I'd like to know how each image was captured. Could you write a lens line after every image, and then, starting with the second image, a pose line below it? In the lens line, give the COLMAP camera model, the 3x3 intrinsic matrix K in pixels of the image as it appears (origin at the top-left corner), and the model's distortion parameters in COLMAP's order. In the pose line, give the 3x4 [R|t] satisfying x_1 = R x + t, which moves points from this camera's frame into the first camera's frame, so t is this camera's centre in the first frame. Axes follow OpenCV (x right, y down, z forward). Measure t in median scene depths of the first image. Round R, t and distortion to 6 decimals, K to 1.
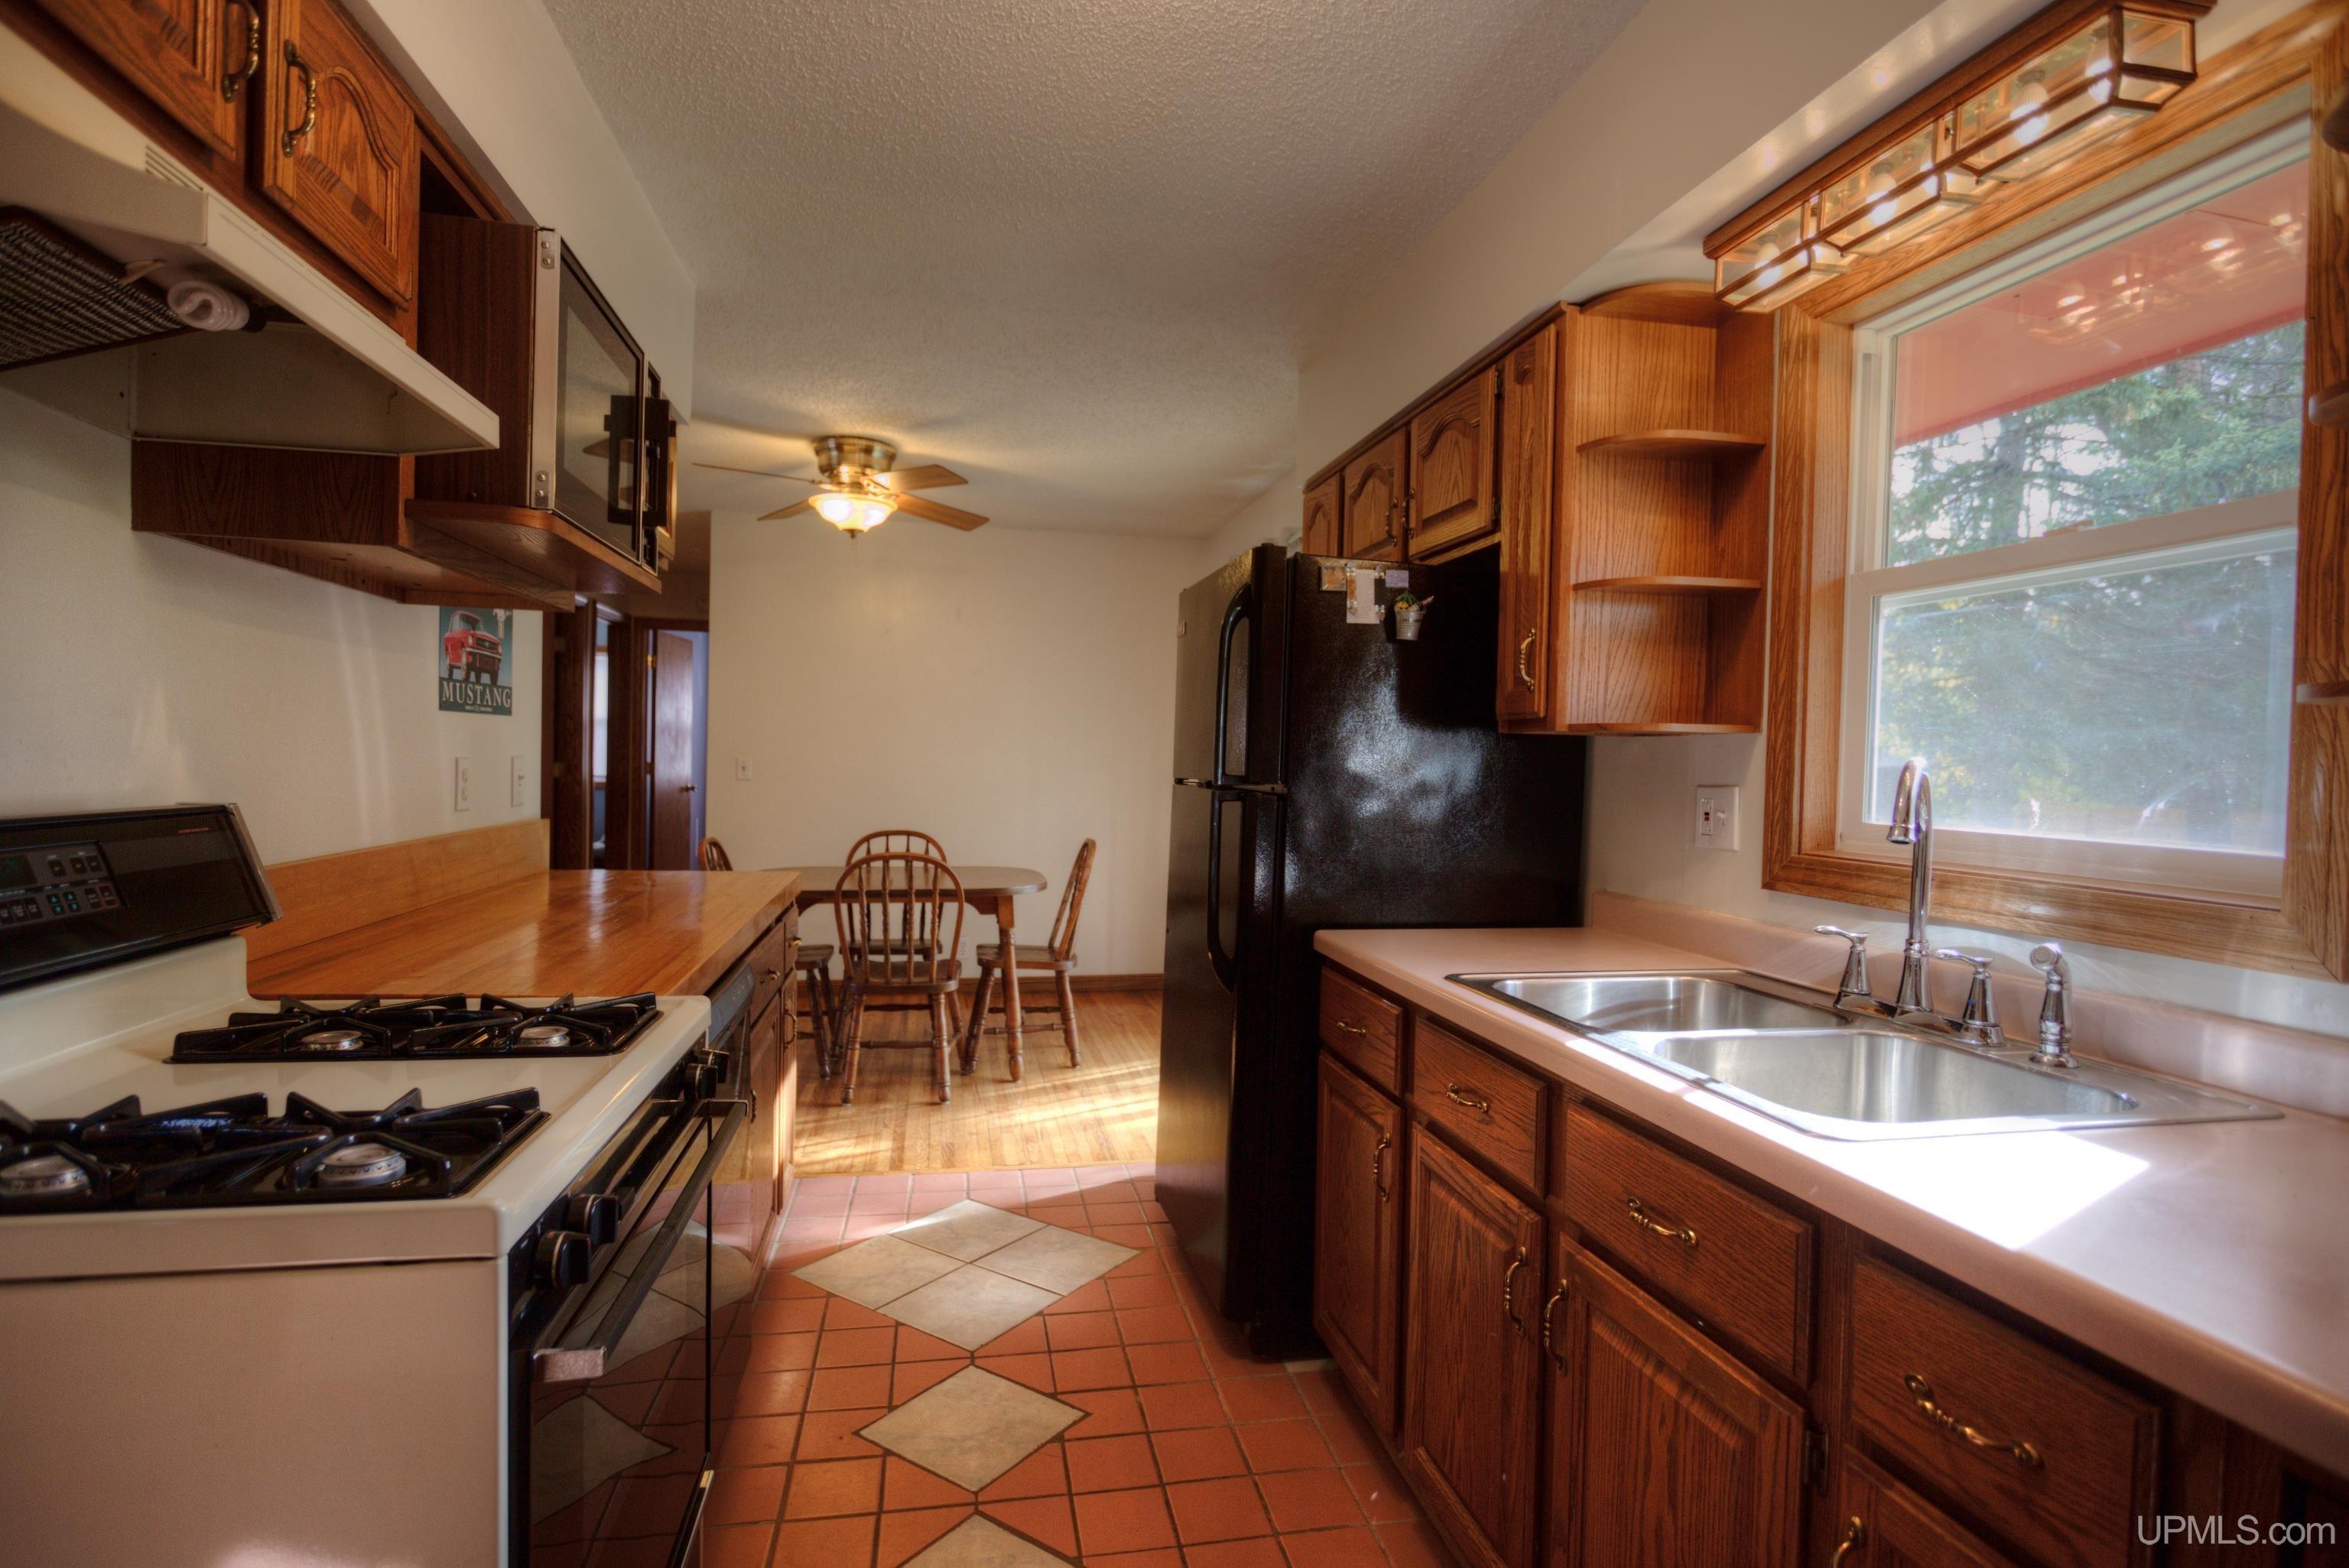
lens RADIAL K [[1178.0, 0, 1174.5], [0, 1178.0, 784.0], [0, 0, 1]] dist [-0.002938, 0.000122]
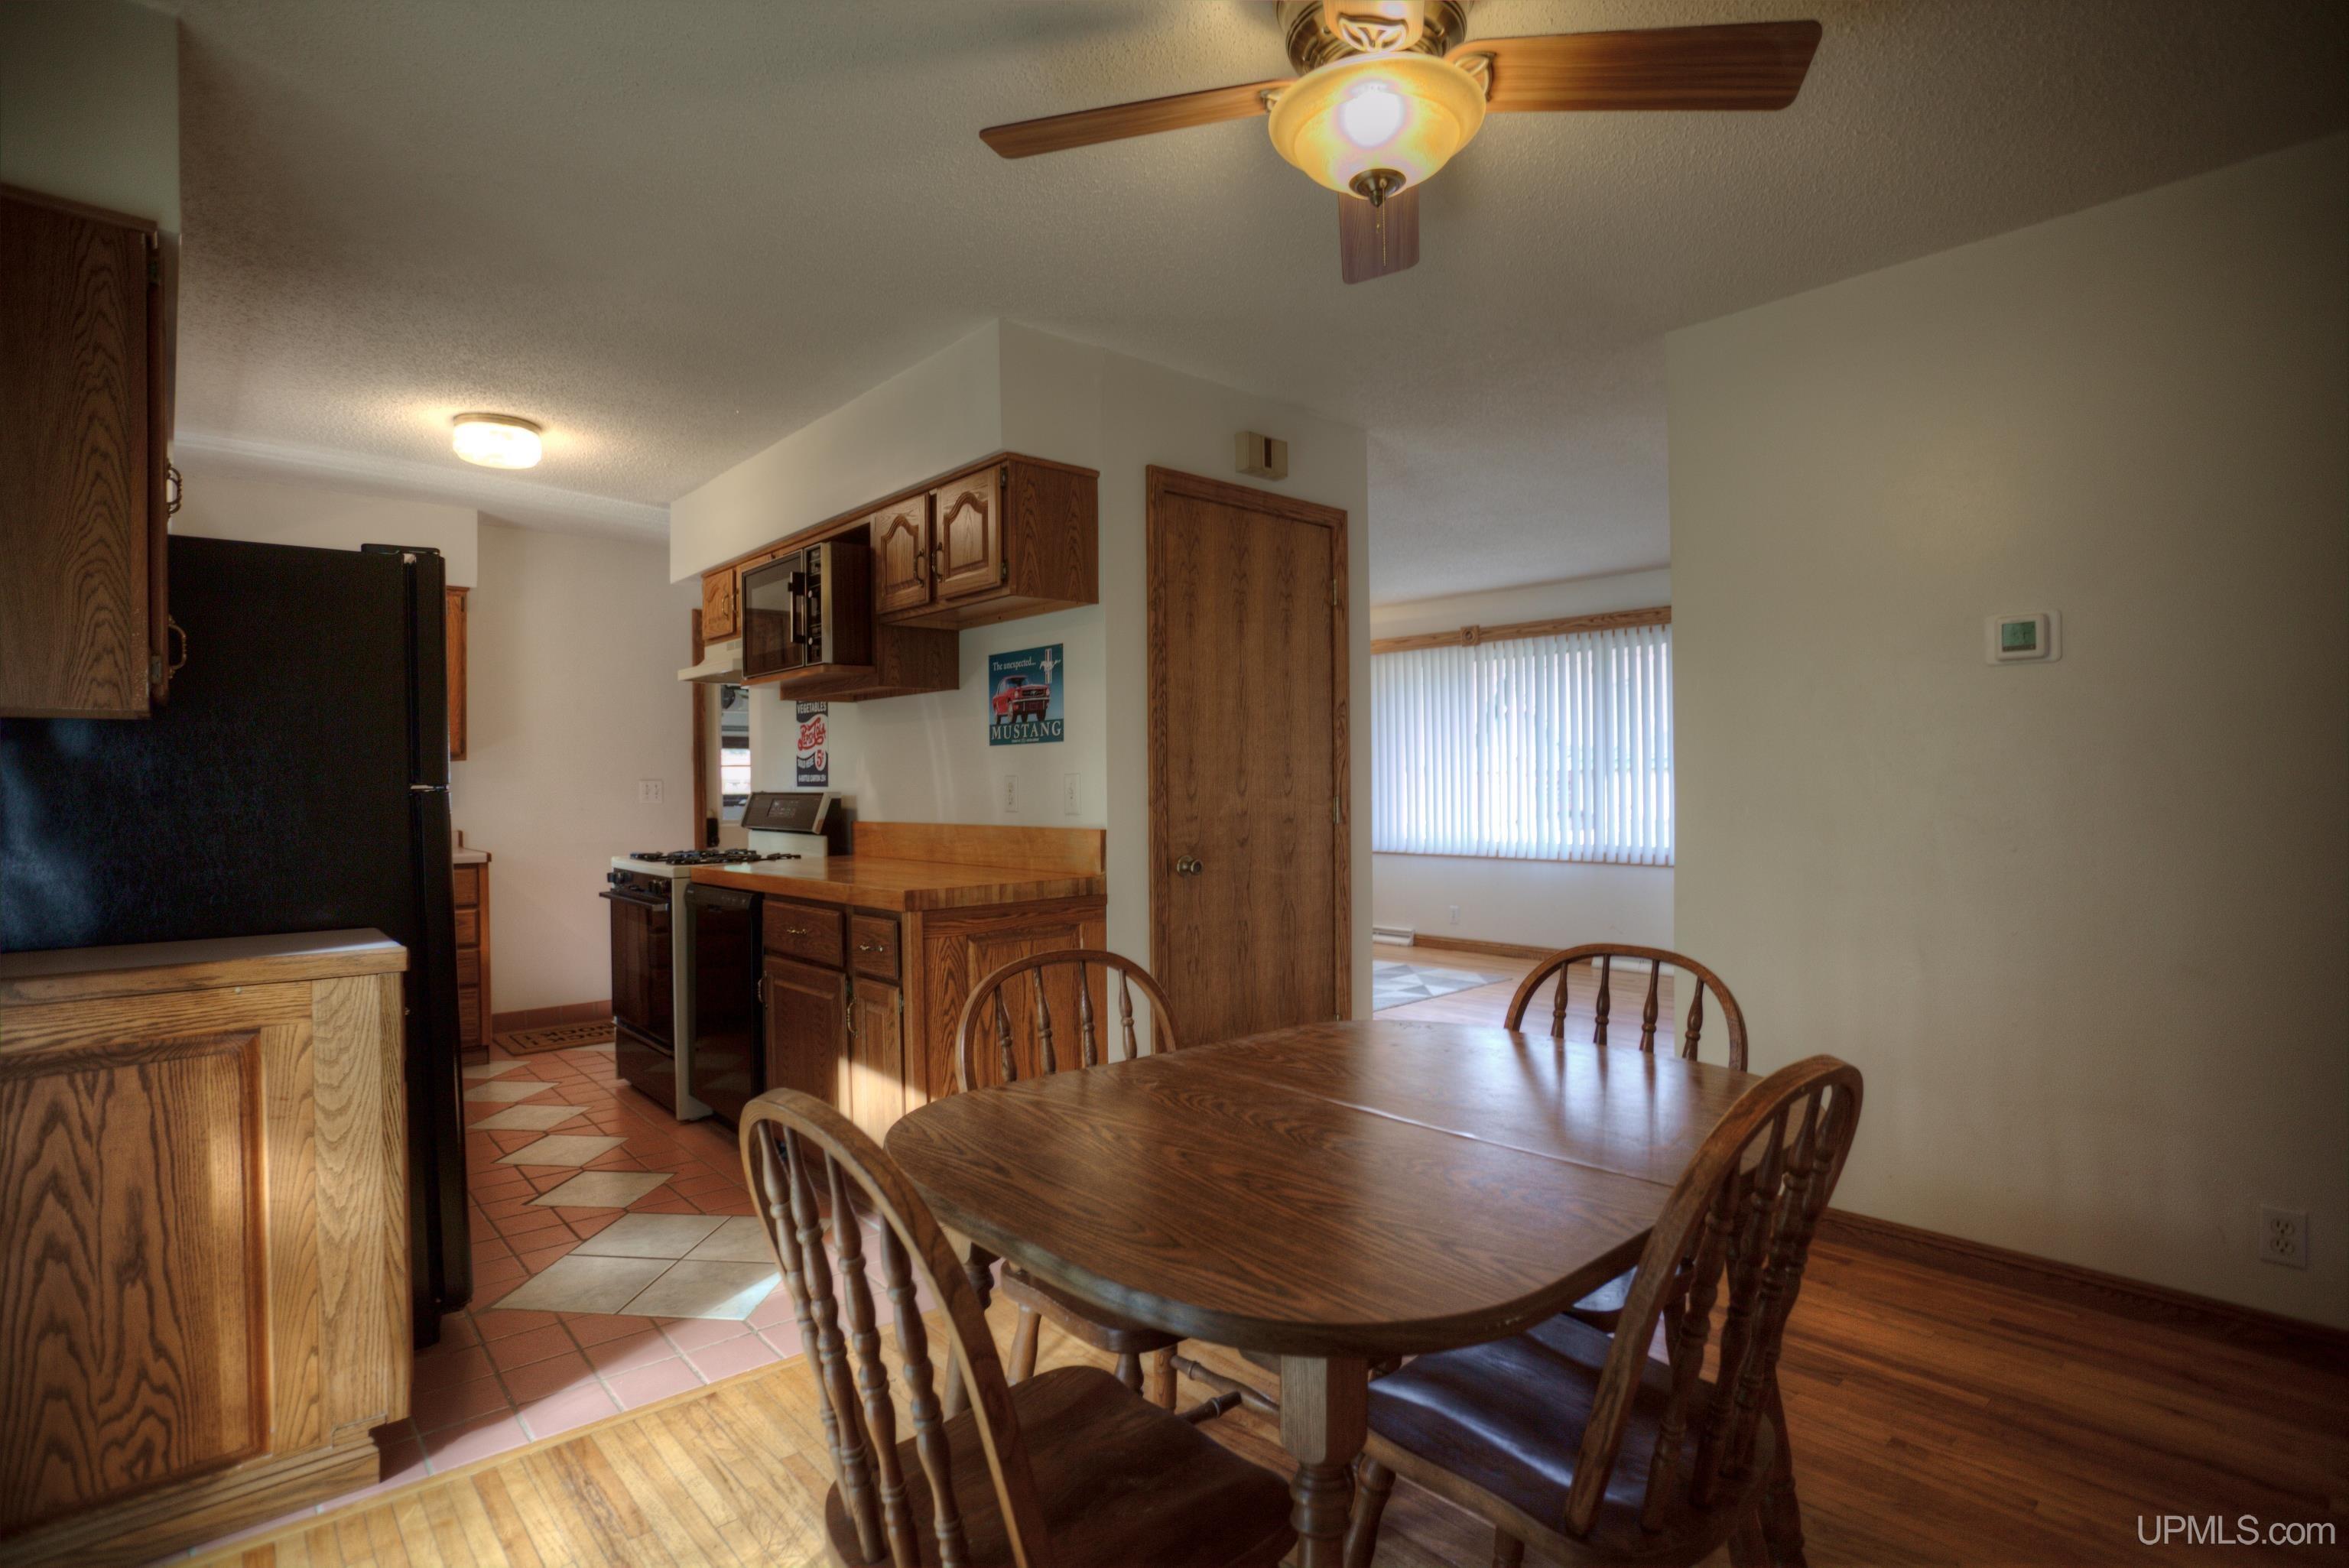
lens RADIAL K [[1158.1, 0, 1174.5], [0, 1158.1, 784.0], [0, 0, 1]] dist [-0.077291, 0.033684]
pose [[-0.858957, -0.016162, -0.511793, -0.041687], [-0.023271, 0.999701, 0.007486, -0.028871], [0.511519, 0.018340, -0.859076, 2.484983]]
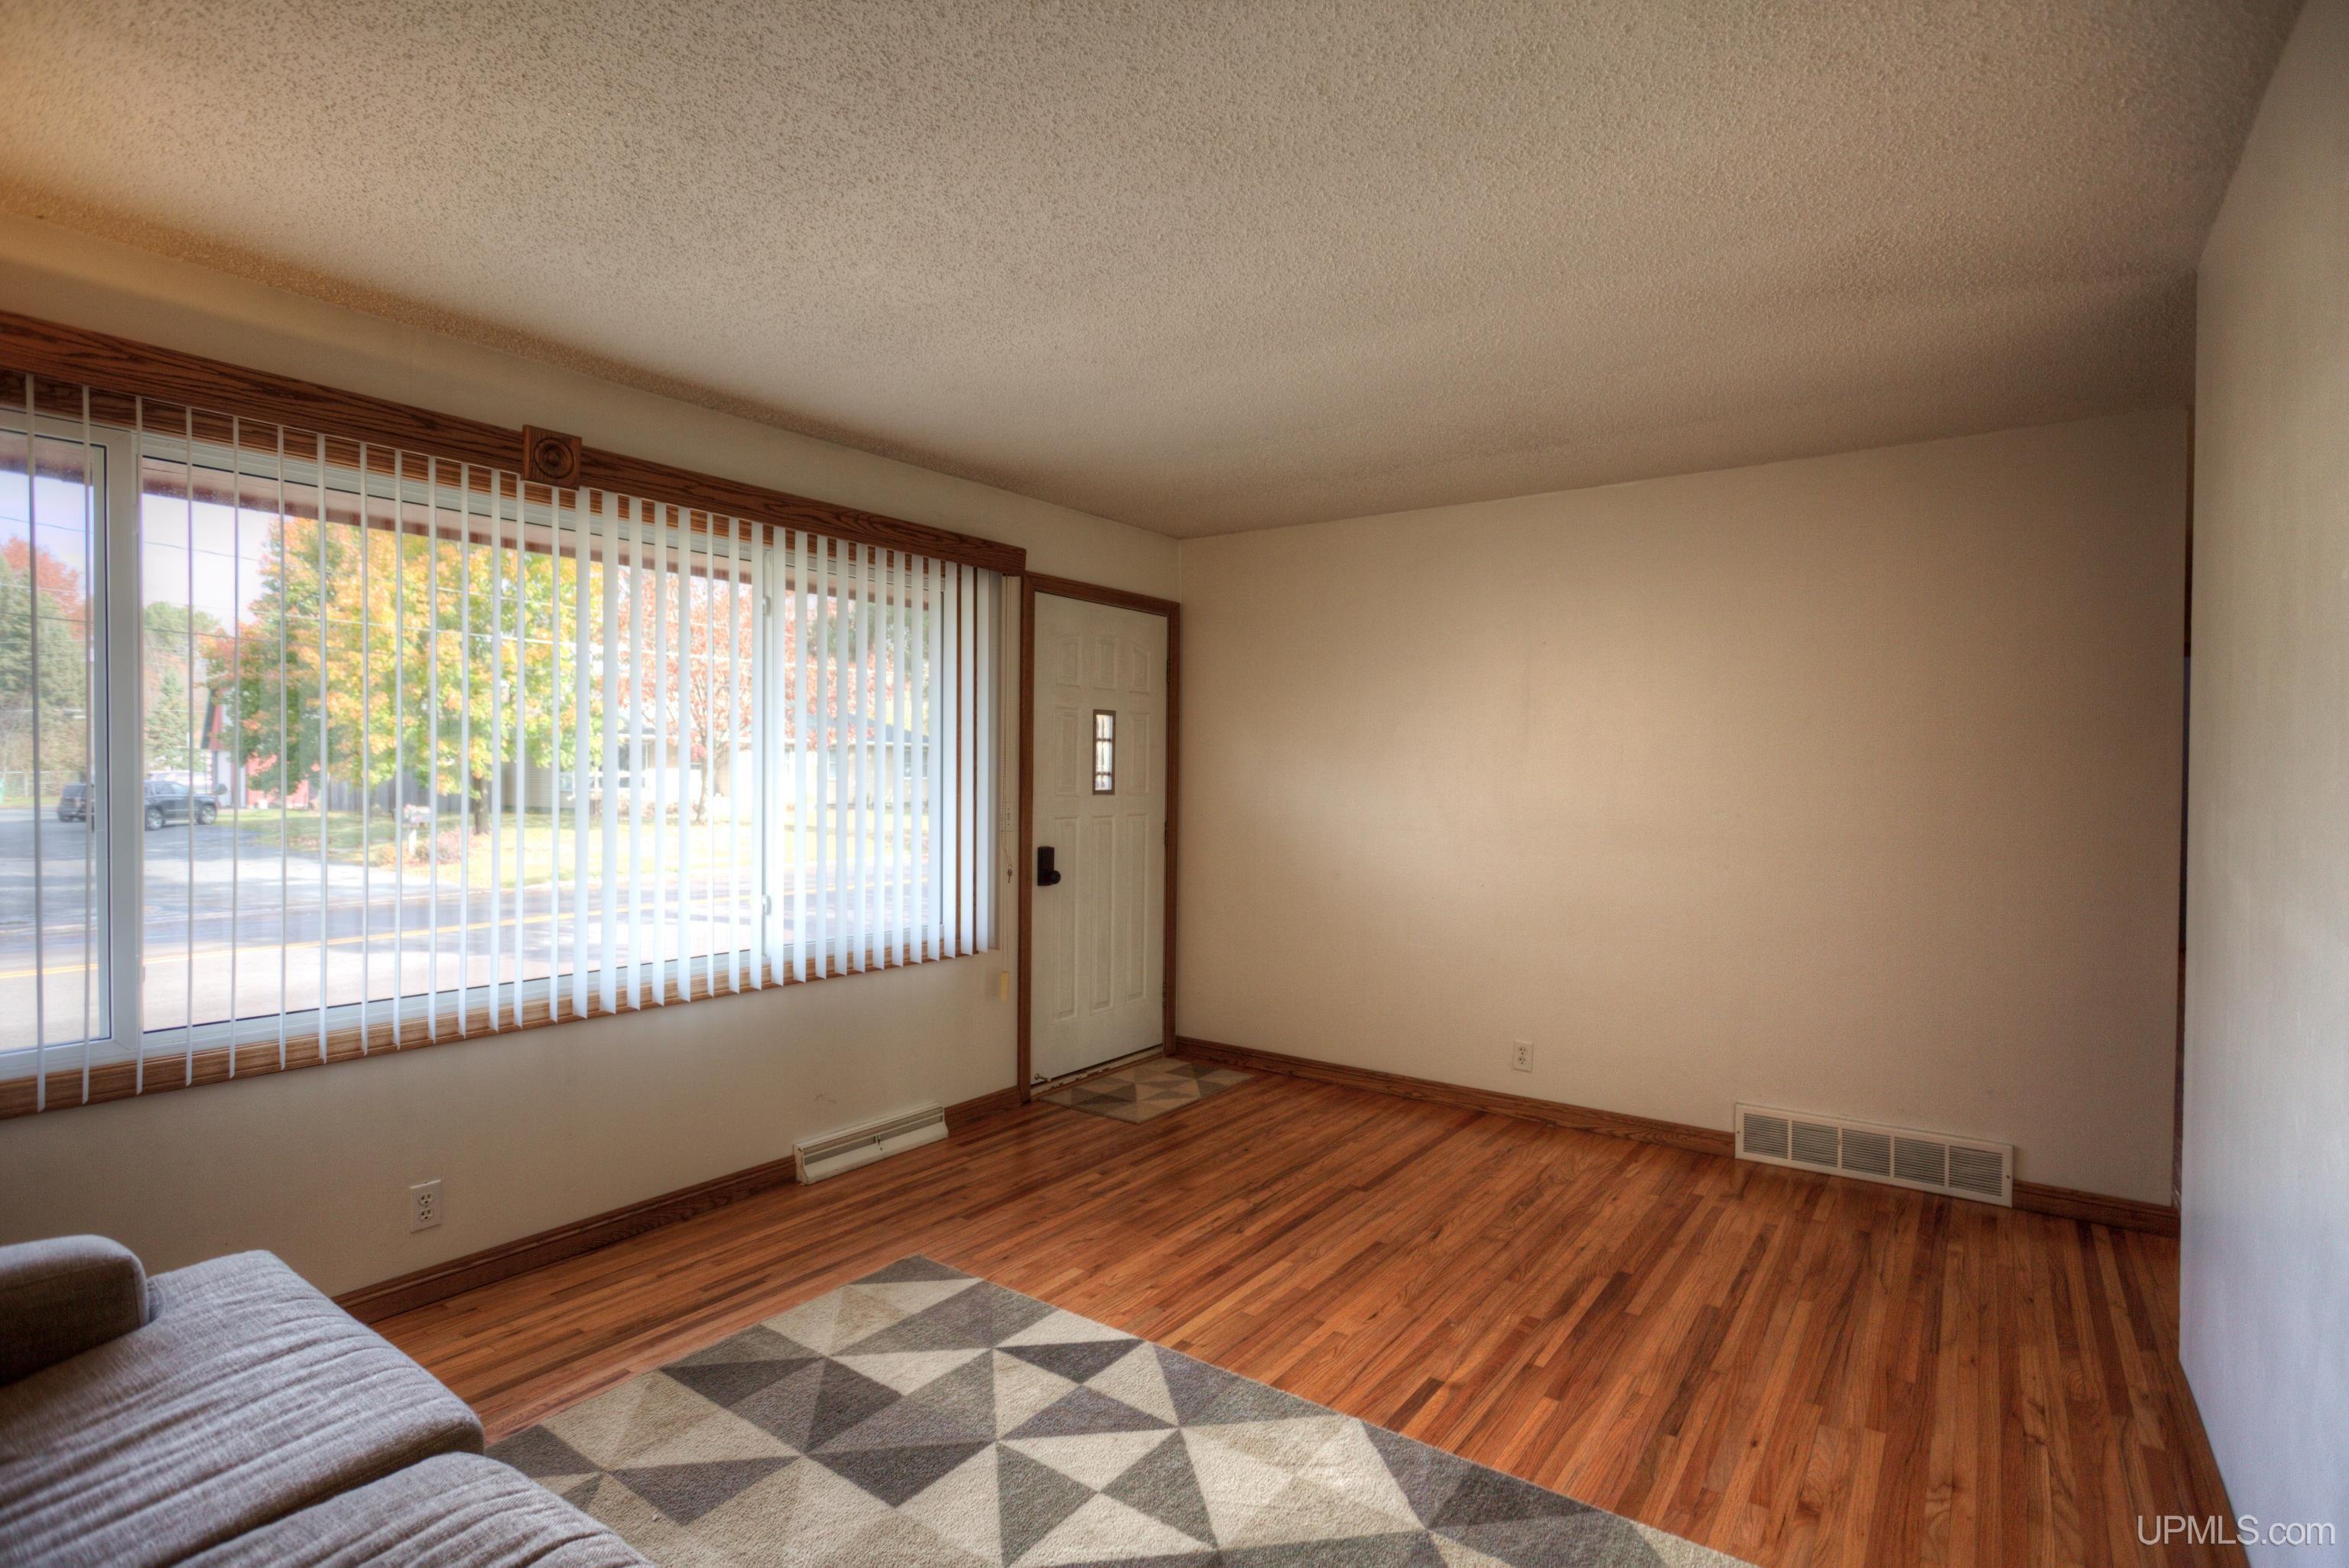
lens RADIAL K [[1133.6, 0, 1183.0], [0, 1133.6, 786.0], [0, 0, 1]] dist [-0.027809, 0.013539]
pose [[0.684420, -0.012641, -0.728978, -1.055809], [-0.004553, 0.999756, -0.021611, -0.058334], [0.729073, 0.018110, 0.684196, -0.195439]]
